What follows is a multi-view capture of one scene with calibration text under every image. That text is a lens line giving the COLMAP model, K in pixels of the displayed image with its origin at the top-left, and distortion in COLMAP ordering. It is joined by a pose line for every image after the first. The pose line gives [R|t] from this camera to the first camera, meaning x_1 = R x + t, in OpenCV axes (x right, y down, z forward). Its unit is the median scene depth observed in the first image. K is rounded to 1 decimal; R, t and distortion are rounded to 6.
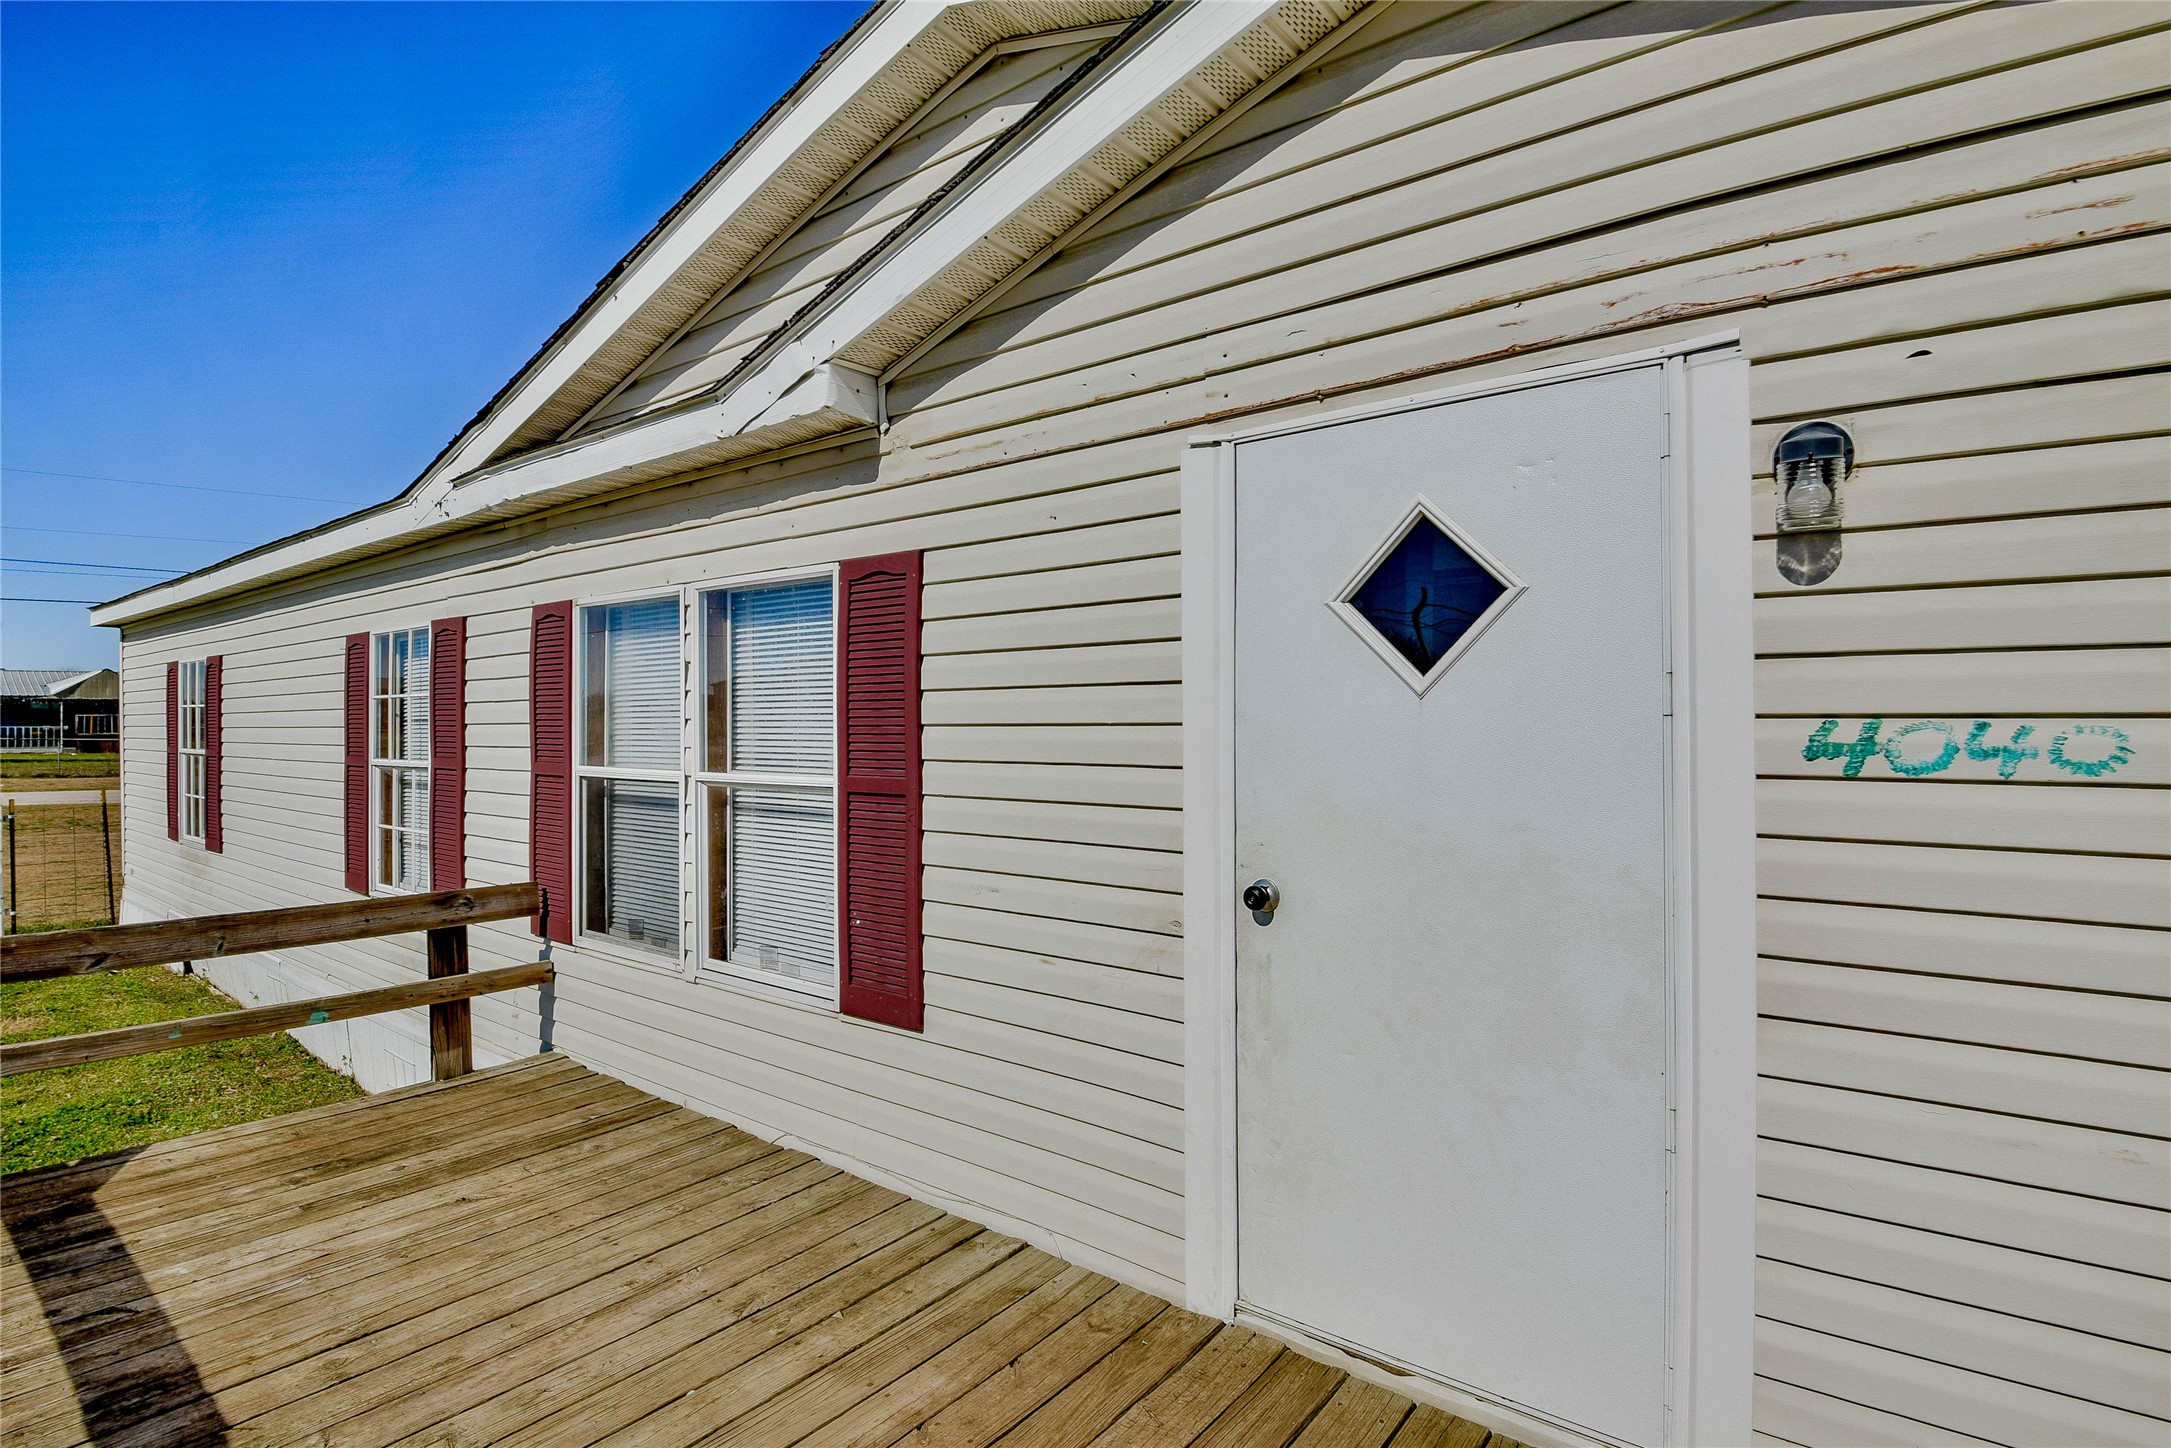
lens RADIAL K [[1105.1, 0, 1056.3], [0, 1105.1, 710.1], [0, 0, 1]] dist [-0.006201, -0.002989]
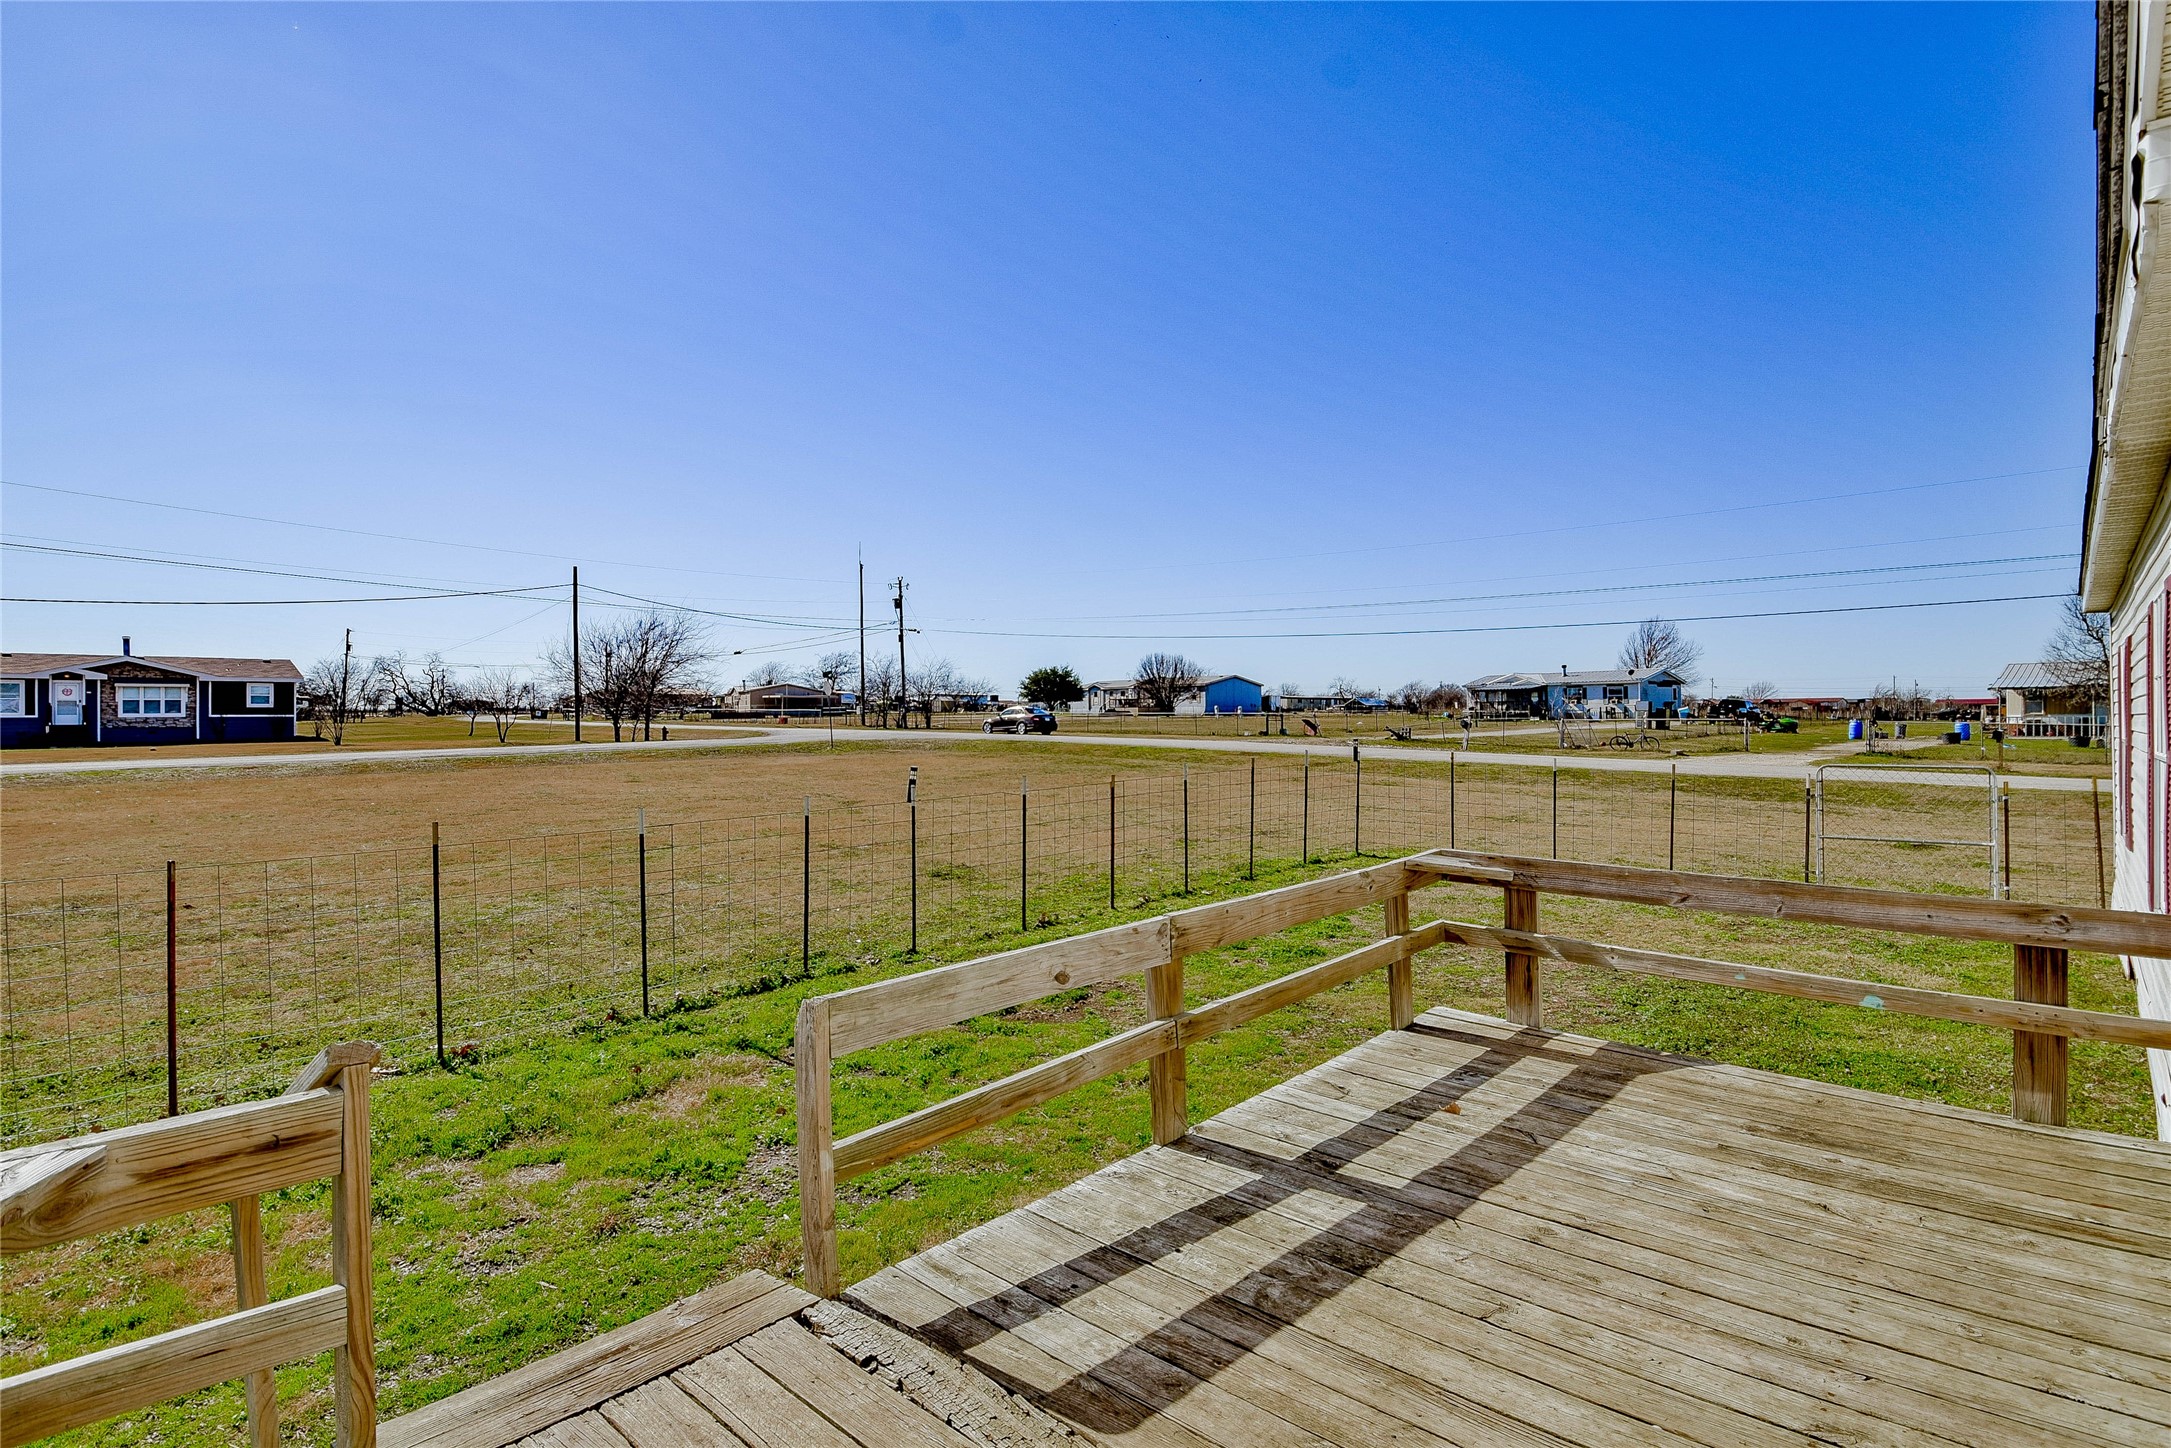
lens RADIAL K [[1105.1, 0, 1079.9], [0, 1105.1, 727.5], [0, 0, 1]] dist [-0.006201, -0.002989]
pose [[-0.046195, 0.009396, -0.998888, 0.411419], [0.015100, 0.999848, 0.008706, 0.013919], [0.998818, -0.014681, -0.046330, 0.389839]]
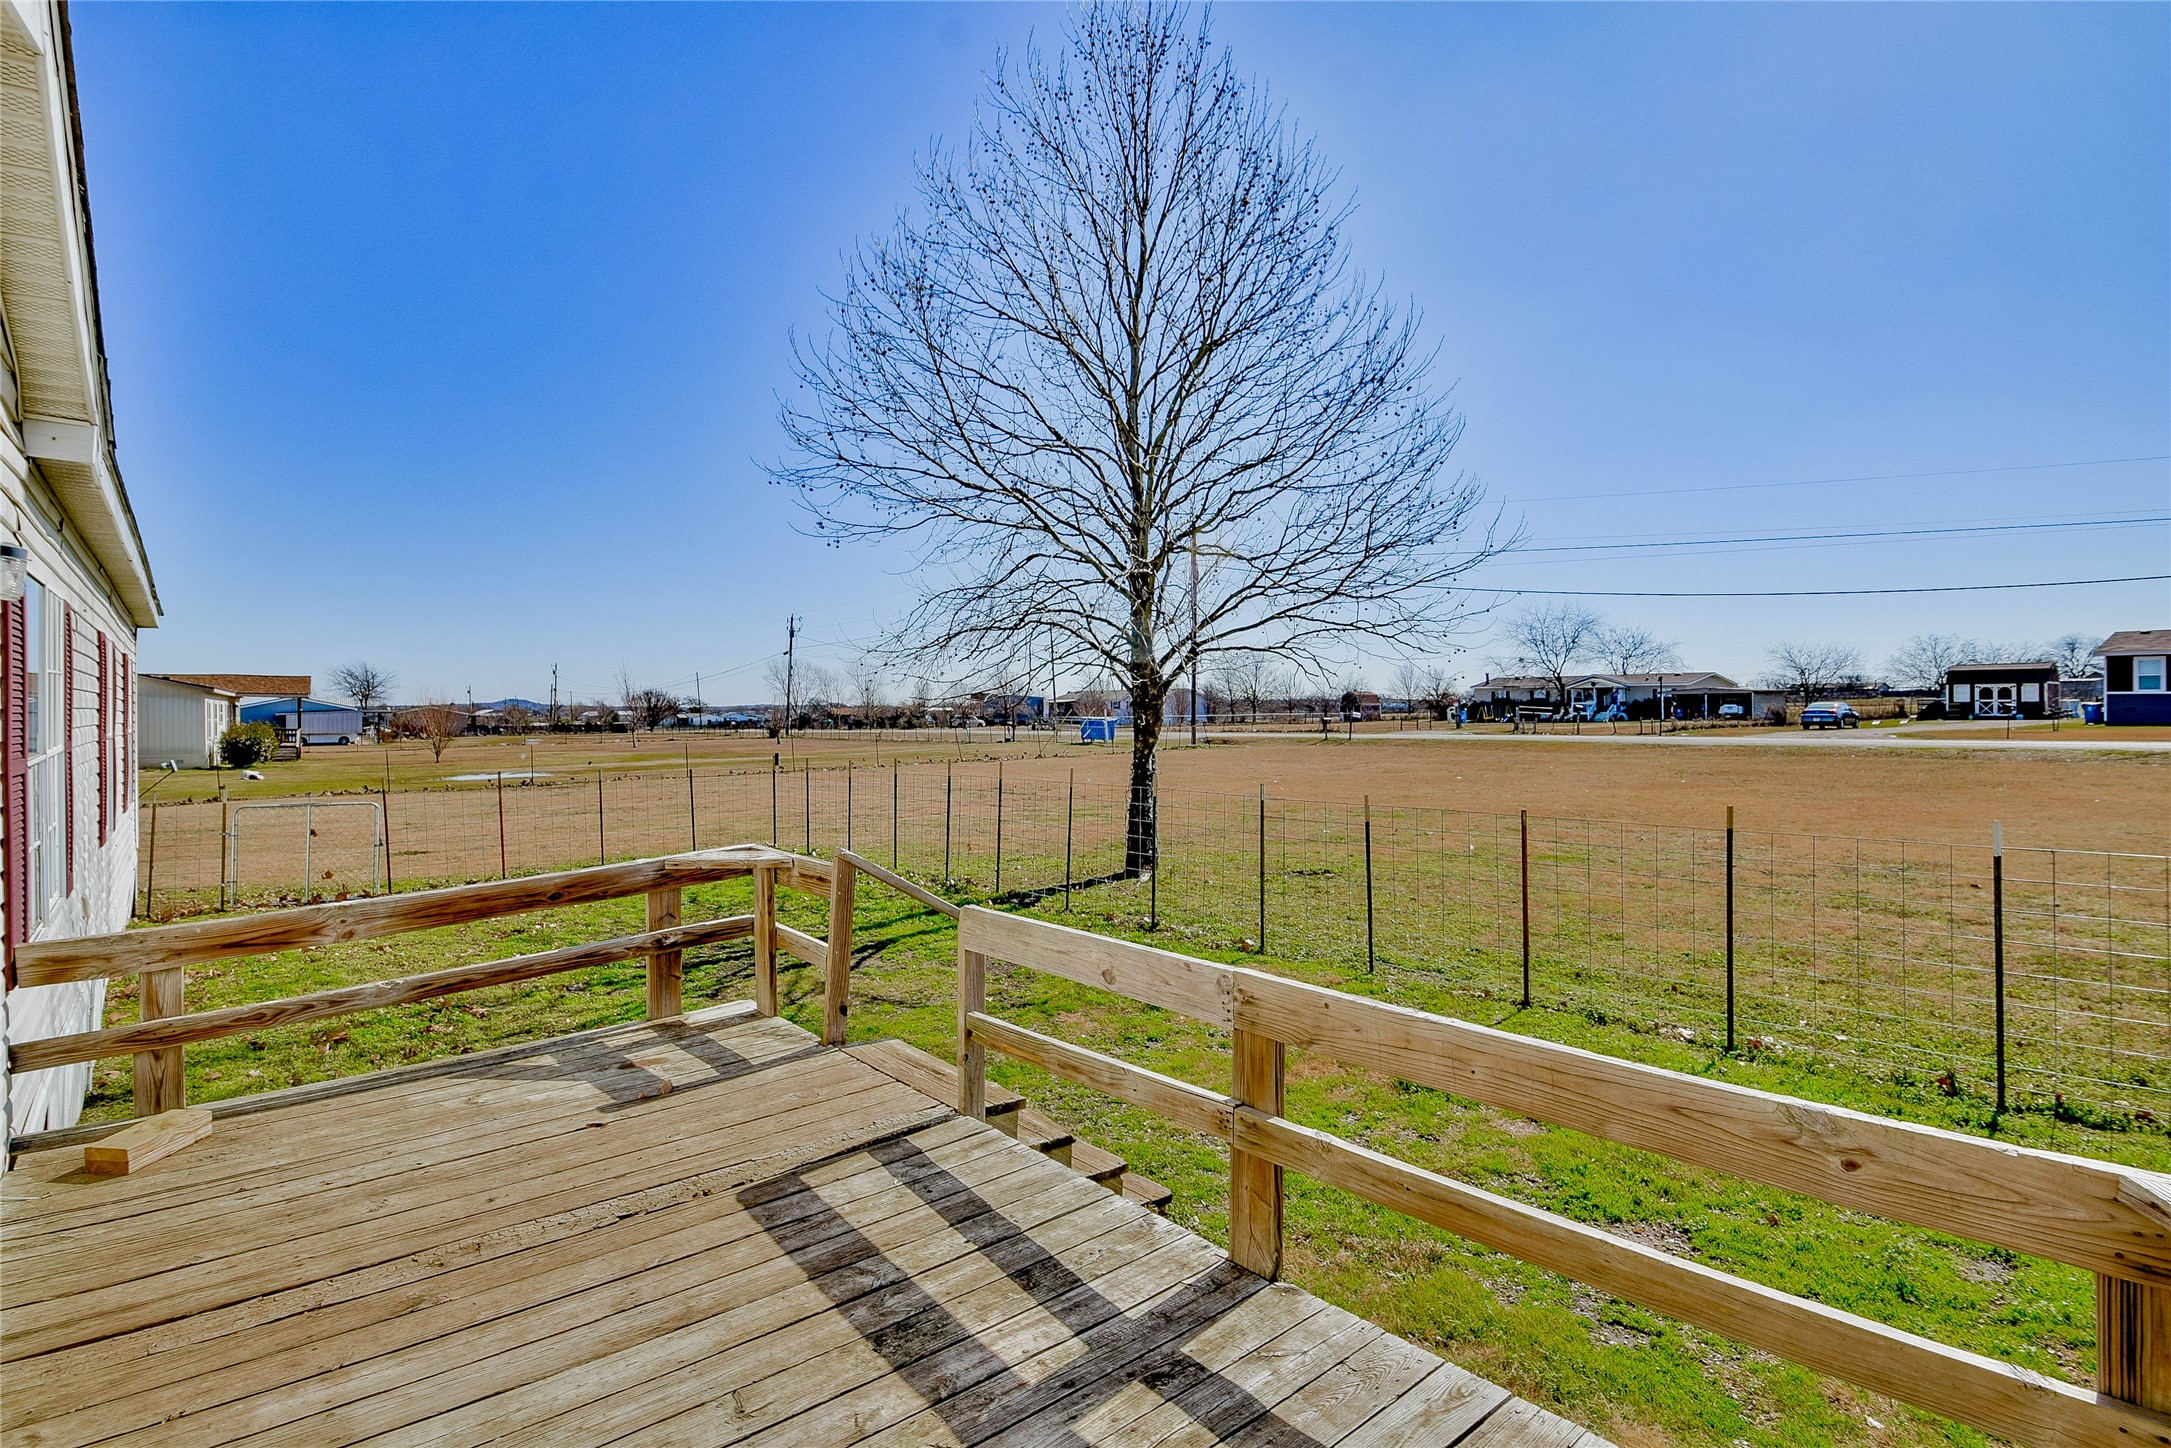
lens RADIAL K [[1105.1, 0, 1125.5], [0, 1105.1, 707.5], [0, 0, 1]] dist [-0.006201, -0.002989]
pose [[-0.984819, 0.001086, 0.173580, -0.734246], [0.000143, 0.999985, -0.005444, 0.008940], [-0.173583, -0.005336, -0.984805, 1.275289]]
